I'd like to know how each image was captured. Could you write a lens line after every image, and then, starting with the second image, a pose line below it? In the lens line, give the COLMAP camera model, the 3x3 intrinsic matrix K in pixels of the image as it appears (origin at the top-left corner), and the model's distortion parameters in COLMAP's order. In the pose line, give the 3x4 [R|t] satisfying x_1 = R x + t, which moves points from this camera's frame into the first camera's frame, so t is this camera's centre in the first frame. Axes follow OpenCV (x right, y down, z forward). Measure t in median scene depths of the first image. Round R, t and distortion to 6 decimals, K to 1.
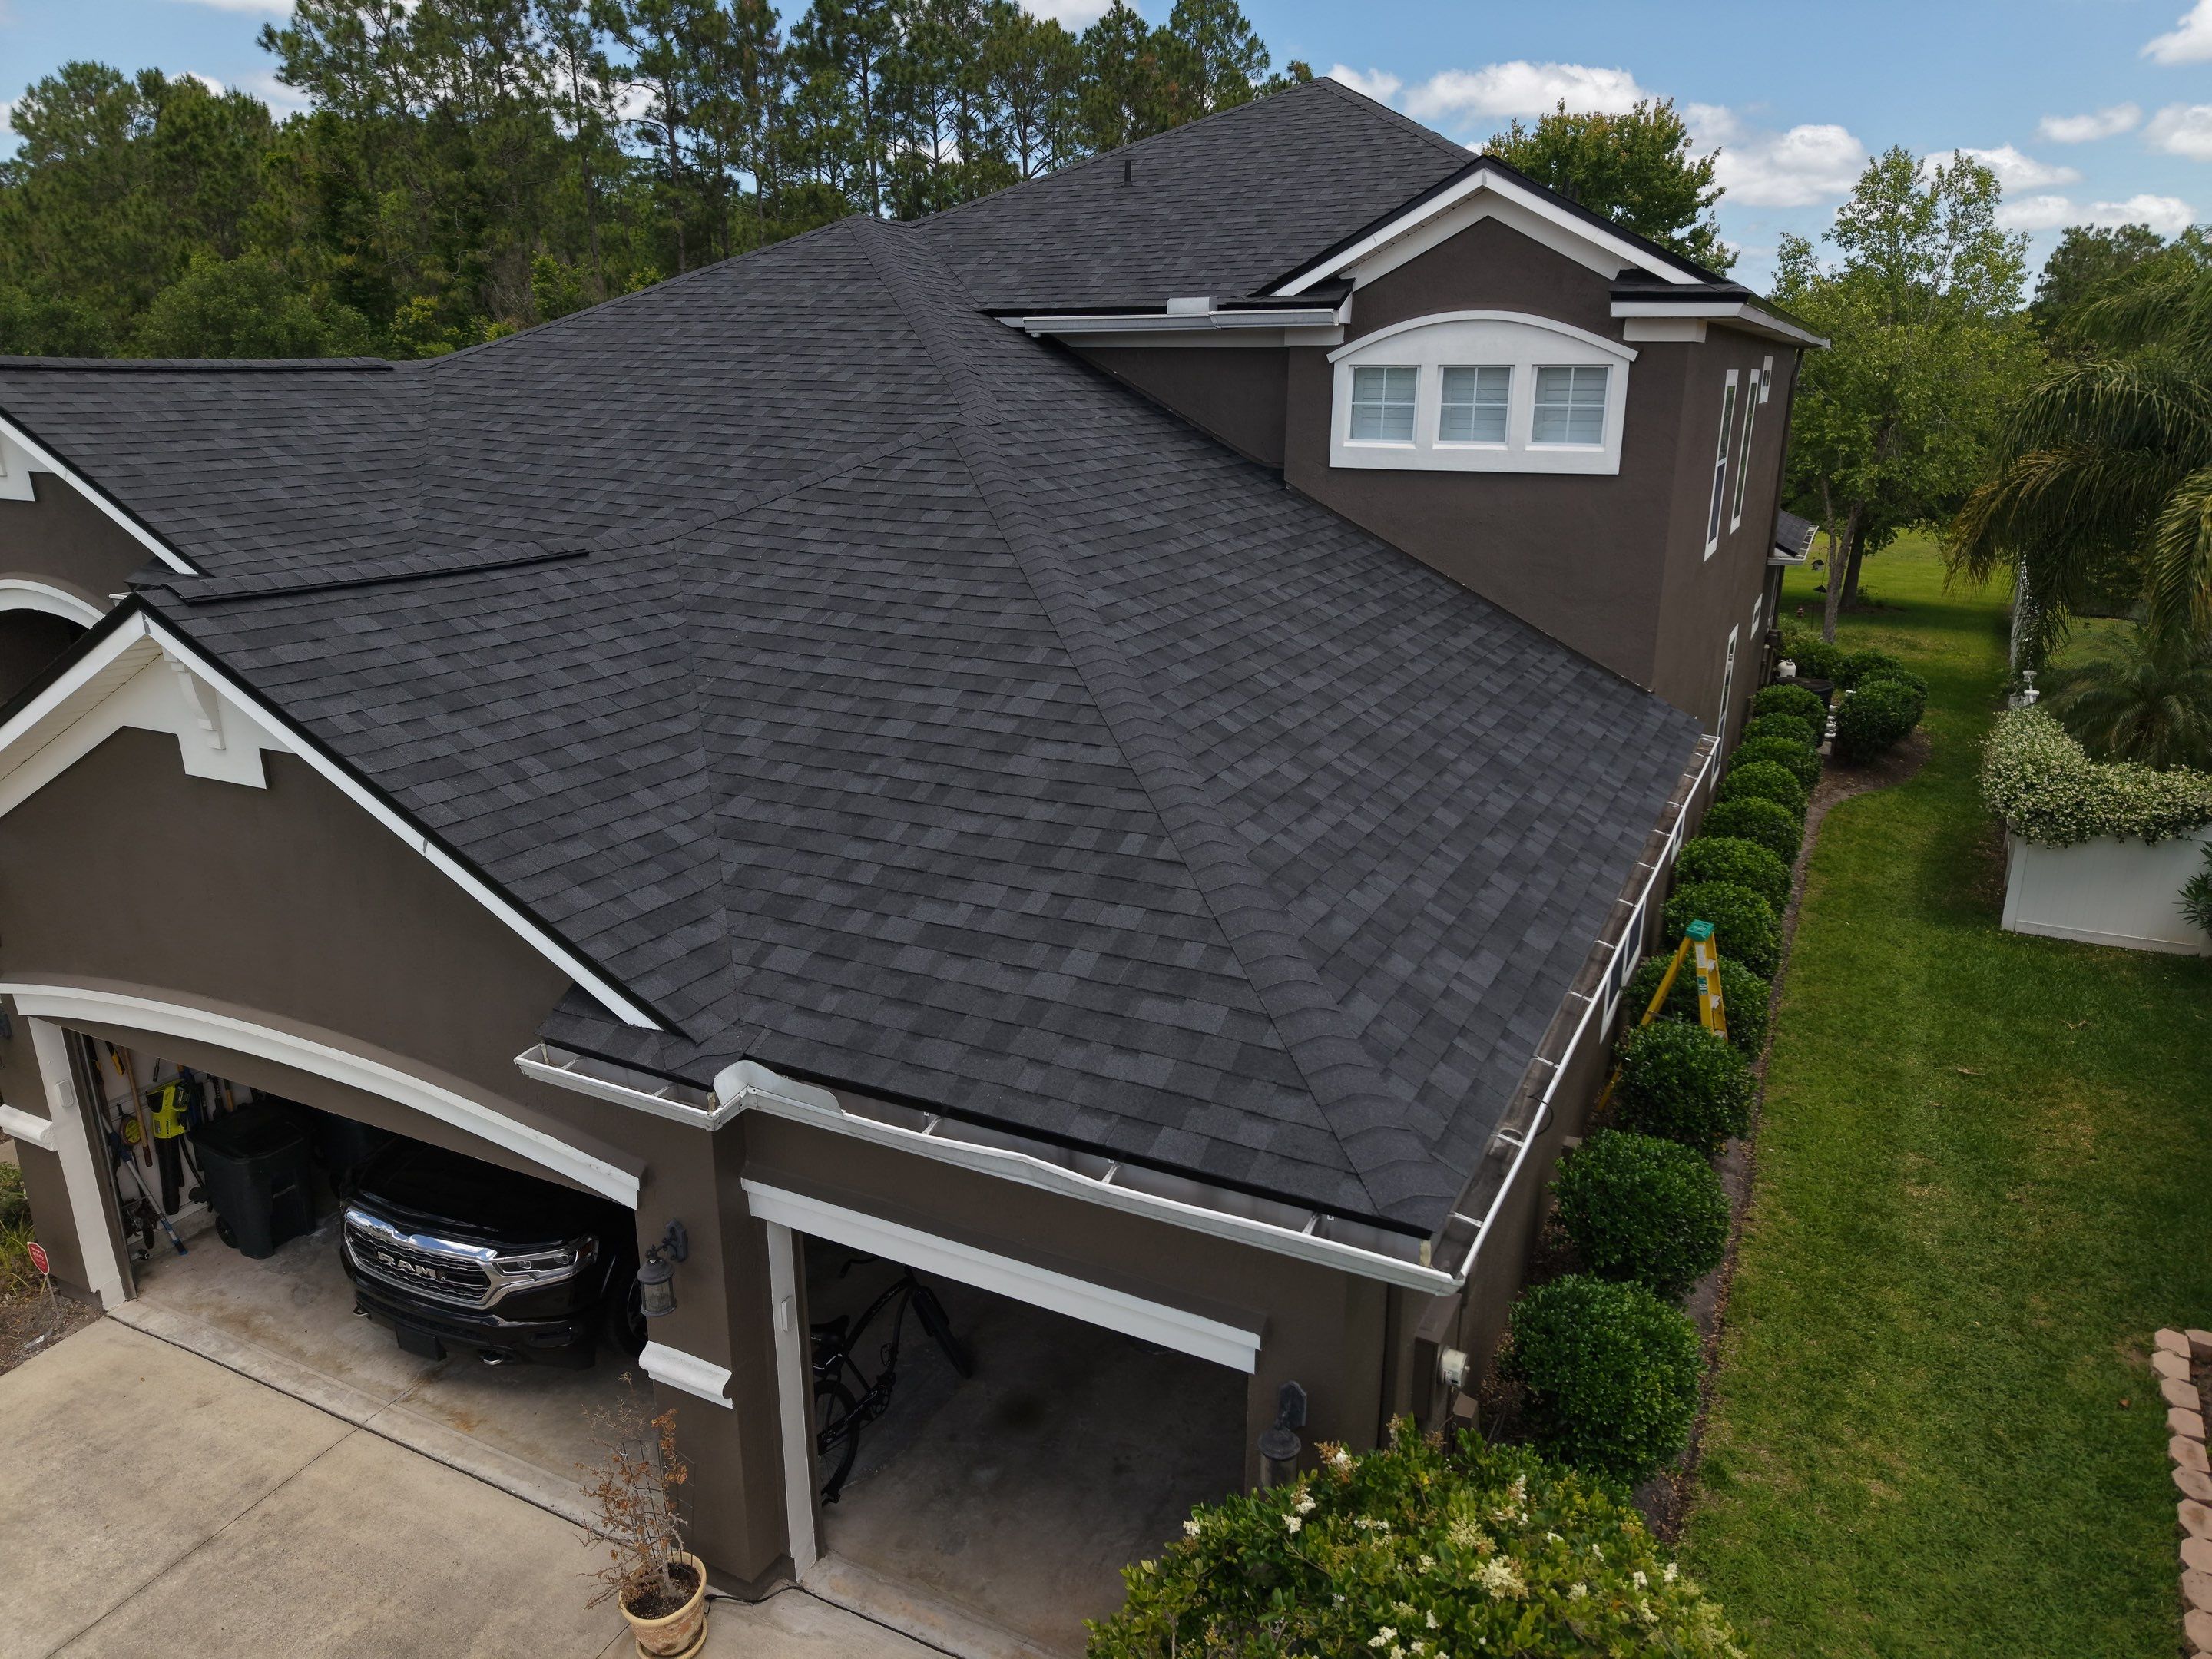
lens RADIAL K [[1497.2, 0, 1106.0], [0, 1497.2, 829.5], [0, 0, 1]] dist [0.025047, -0.027767]
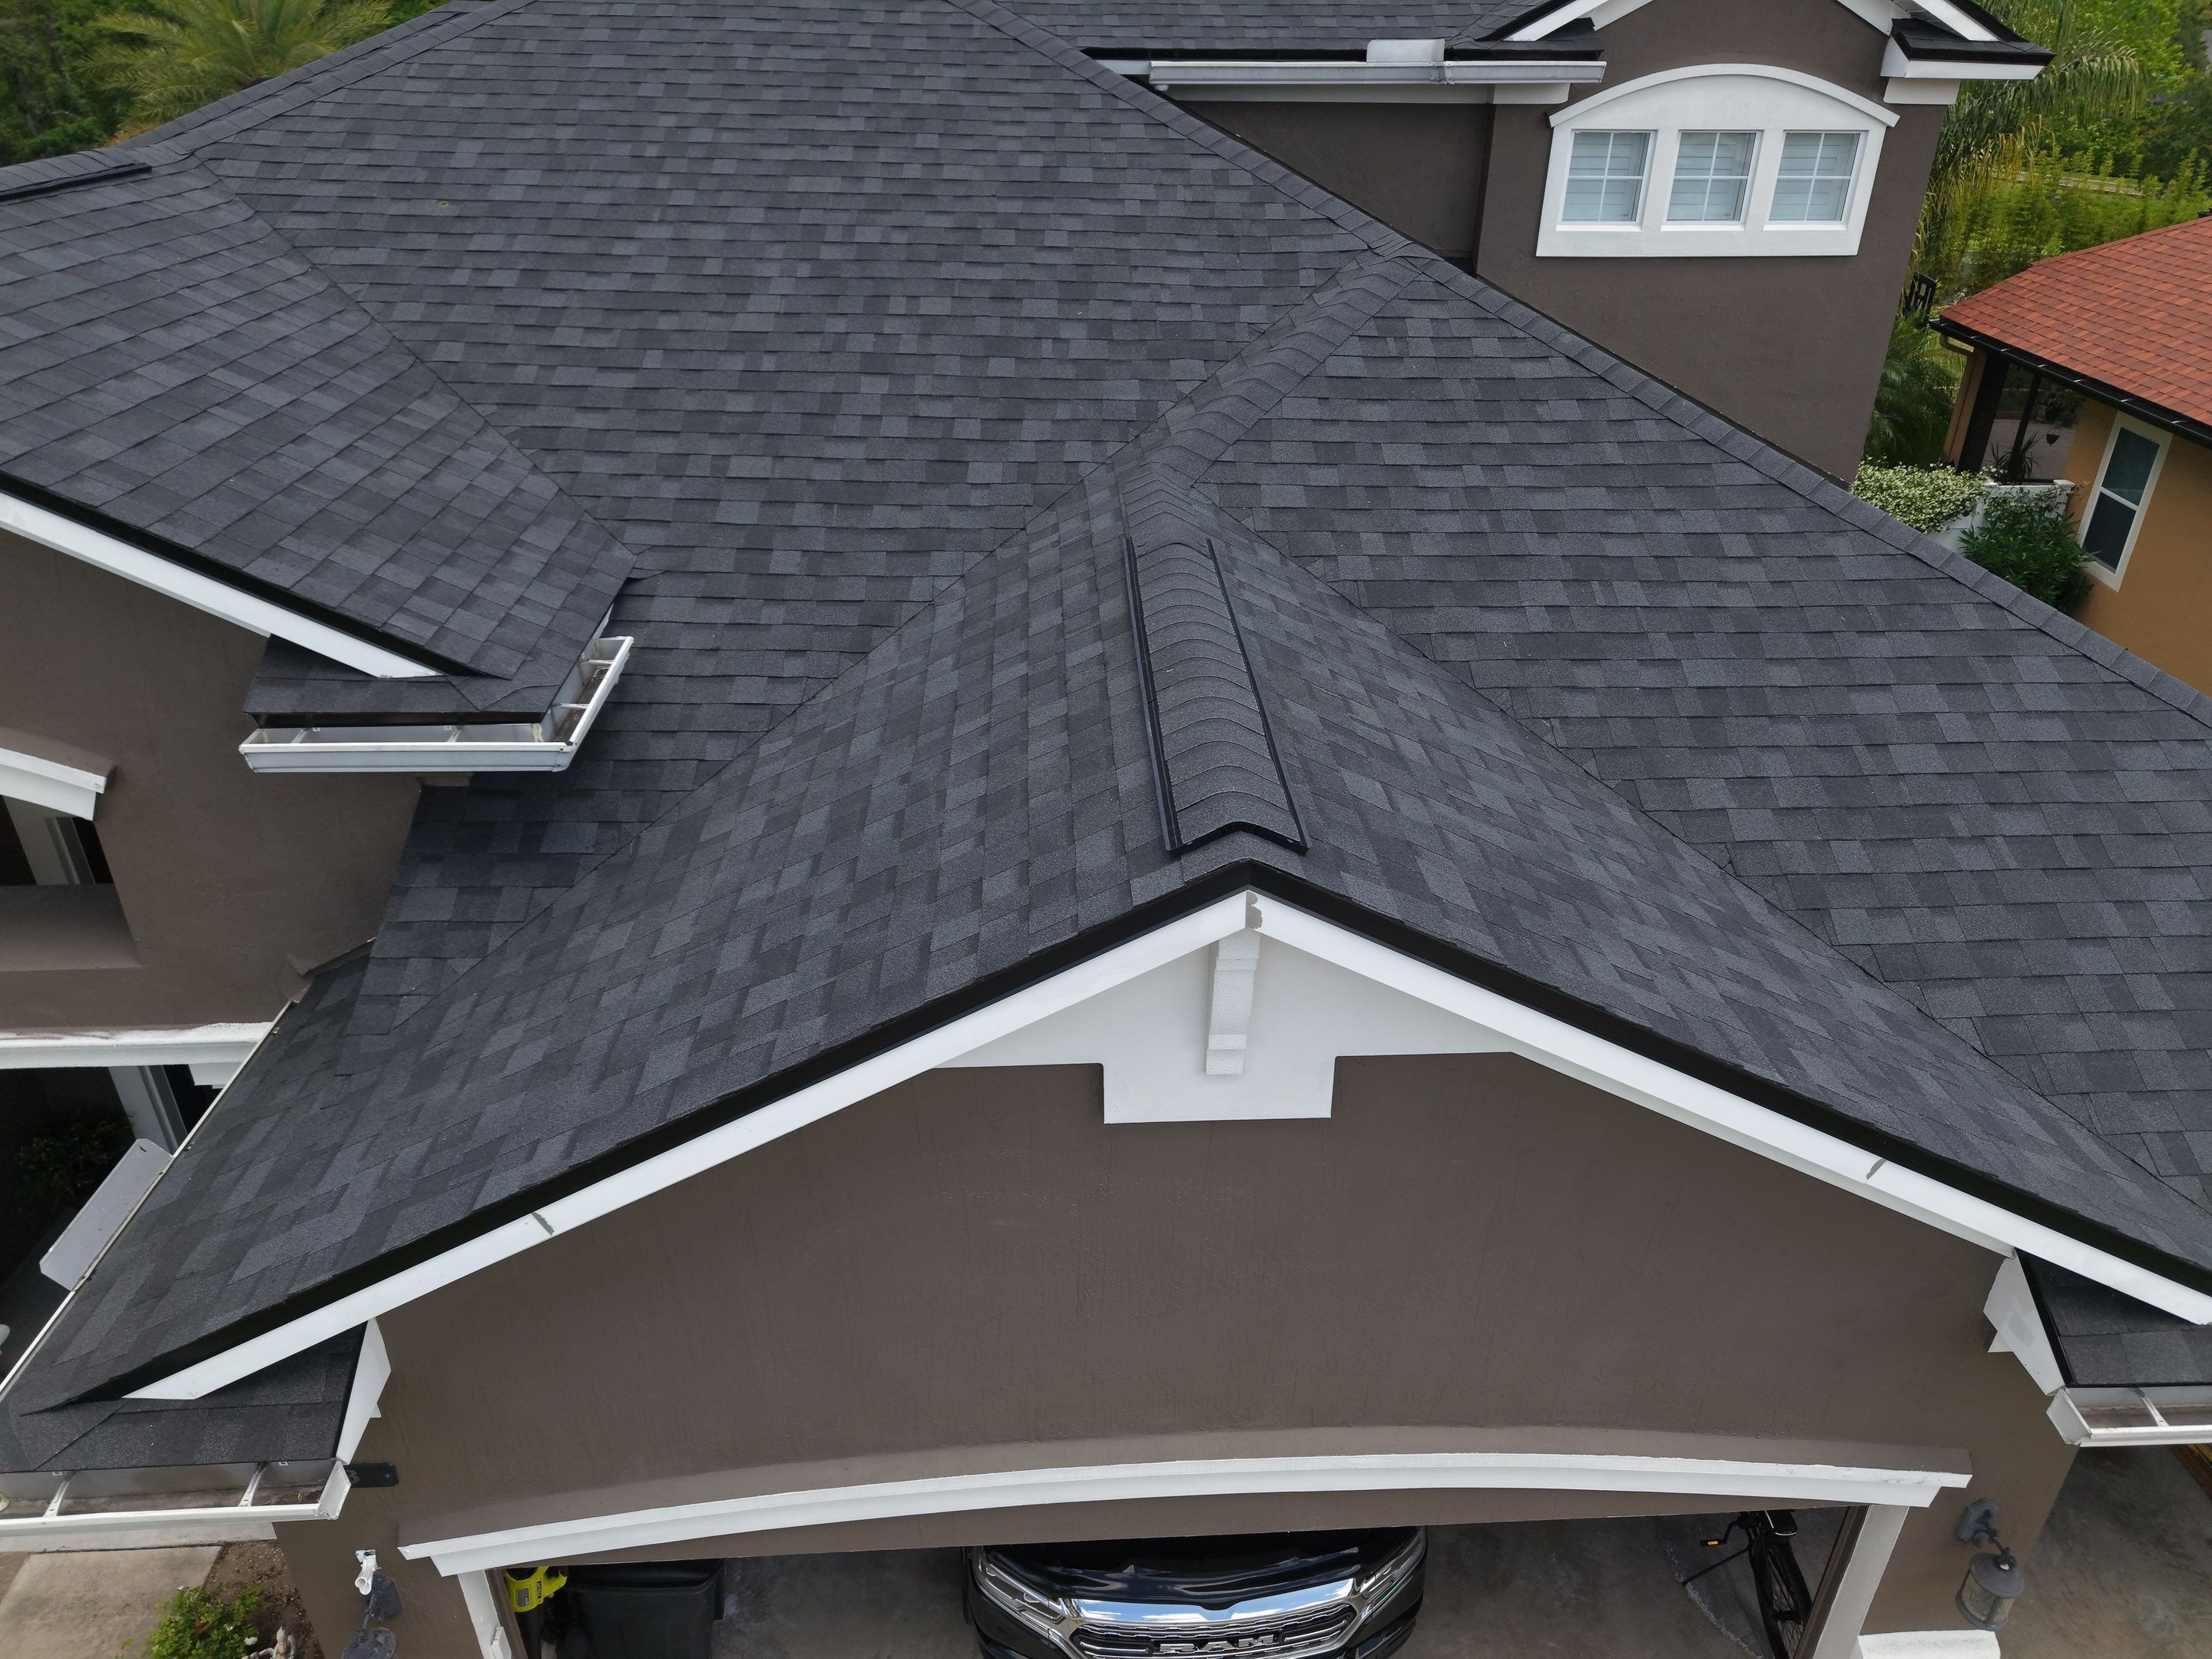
lens RADIAL K [[1513.8, 0, 1106.0], [0, 1513.8, 829.5], [0, 0, 1]] dist [0.002126, -0.001102]
pose [[0.865746, -0.232605, 0.443146, -0.542096], [0.141043, 0.962941, 0.229896, -0.172199], [-0.480199, -0.136529, 0.866469, 0.359813]]
